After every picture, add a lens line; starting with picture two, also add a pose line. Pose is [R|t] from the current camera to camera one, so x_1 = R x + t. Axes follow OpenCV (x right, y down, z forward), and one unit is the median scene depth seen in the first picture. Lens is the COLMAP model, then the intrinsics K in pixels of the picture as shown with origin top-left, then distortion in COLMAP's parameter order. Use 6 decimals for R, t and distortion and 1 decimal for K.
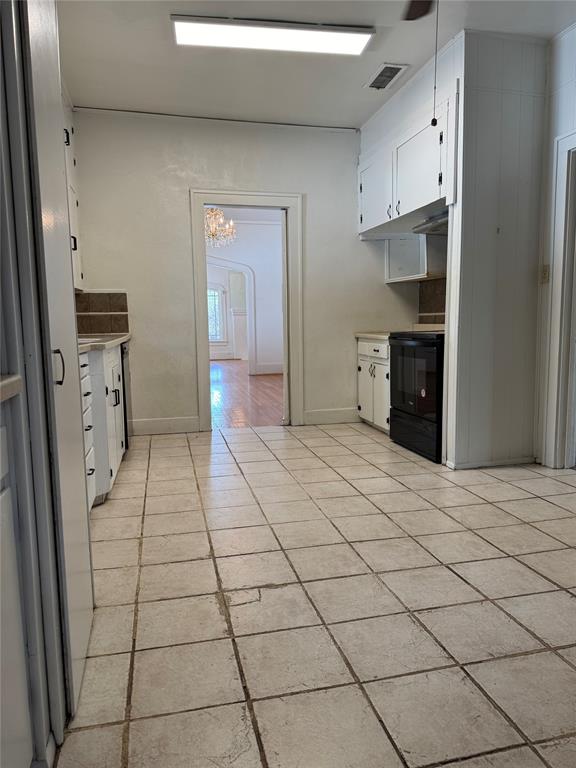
lens RADIAL K [[548.9, 0, 290.6], [0, 548.9, 382.9], [0, 0, 1]] dist [0.028687, -0.014767]
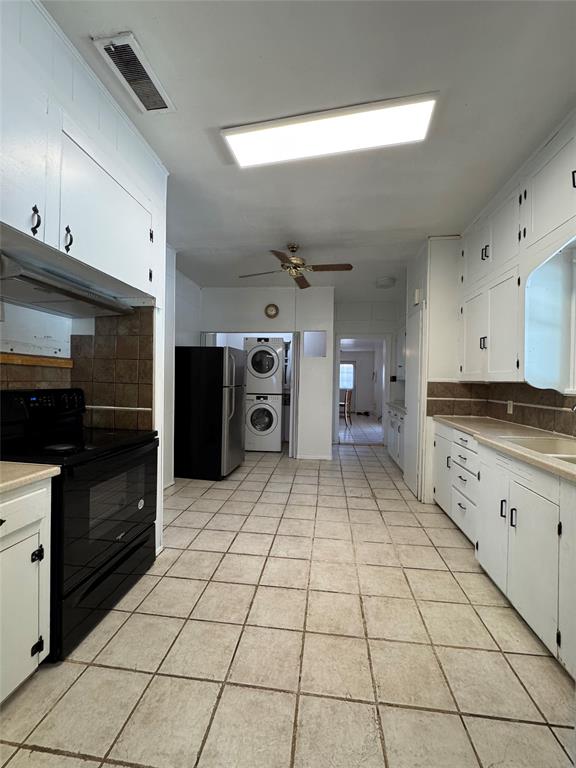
lens RADIAL K [[308.2, 0, 292.6], [0, 308.2, 381.2], [0, 0, 1]] dist [-0.002606, -0.000096]
pose [[-0.939502, -0.001806, 0.342538, -0.167339], [0.036129, 0.993886, 0.104334, -0.250563], [-0.340633, 0.110397, -0.933693, 1.588849]]
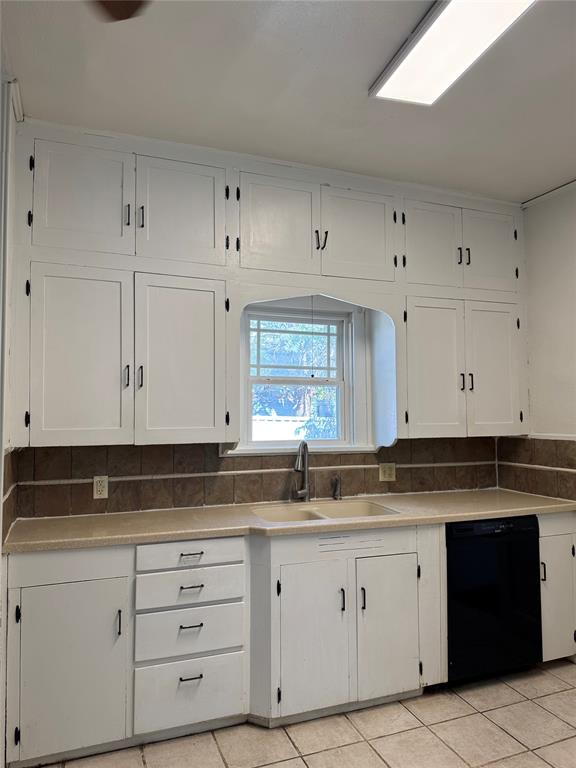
lens RADIAL K [[548.9, 0, 289.0], [0, 548.9, 383.8], [0, 0, 1]] dist [0.028687, -0.014767]
pose [[0.135910, -0.034459, -0.990122, 0.438928], [-0.113728, 0.992246, -0.050144, -0.222813], [0.984172, 0.119419, 0.130937, 0.797281]]
